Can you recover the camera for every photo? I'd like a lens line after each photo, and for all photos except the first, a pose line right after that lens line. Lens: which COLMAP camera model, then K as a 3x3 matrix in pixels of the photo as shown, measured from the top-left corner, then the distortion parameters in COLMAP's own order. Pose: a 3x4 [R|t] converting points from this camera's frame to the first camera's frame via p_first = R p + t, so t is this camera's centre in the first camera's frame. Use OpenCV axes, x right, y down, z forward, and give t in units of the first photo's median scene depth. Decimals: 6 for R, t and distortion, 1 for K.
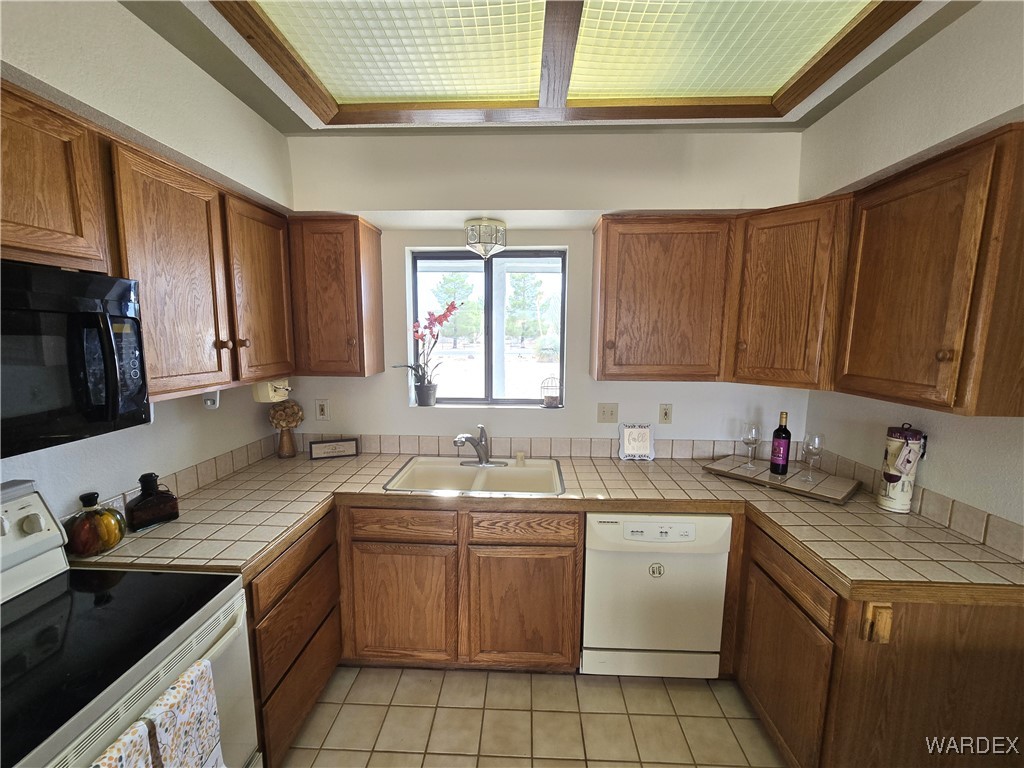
lens RADIAL K [[423.5, 0, 512.9], [0, 423.5, 392.6], [0, 0, 1]] dist [-0.003153, 0.001288]
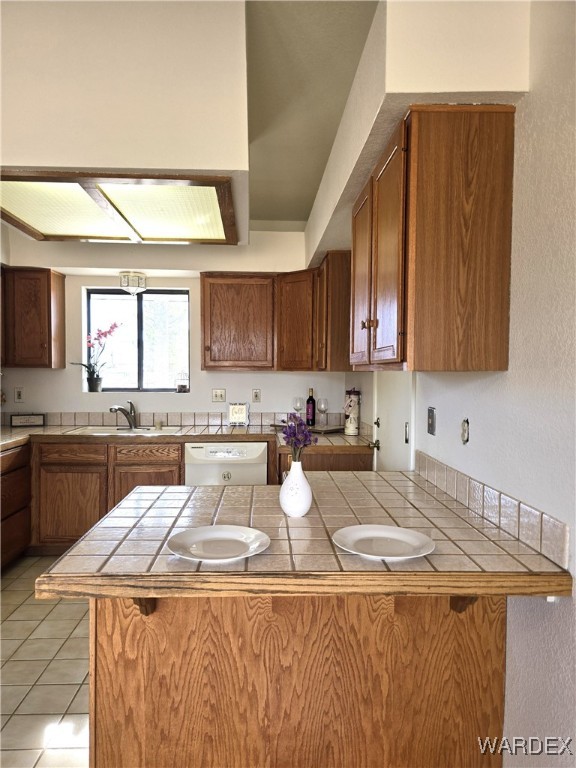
lens RADIAL K [[509.5, 0, 286.3], [0, 509.5, 392.8], [0, 0, 1]] dist [0.053559, -0.047201]
pose [[0.995339, -0.002714, 0.096396, 0.376278], [0.011800, 0.995520, -0.093812, 0.275859], [-0.095709, 0.094512, 0.990912, -1.091996]]
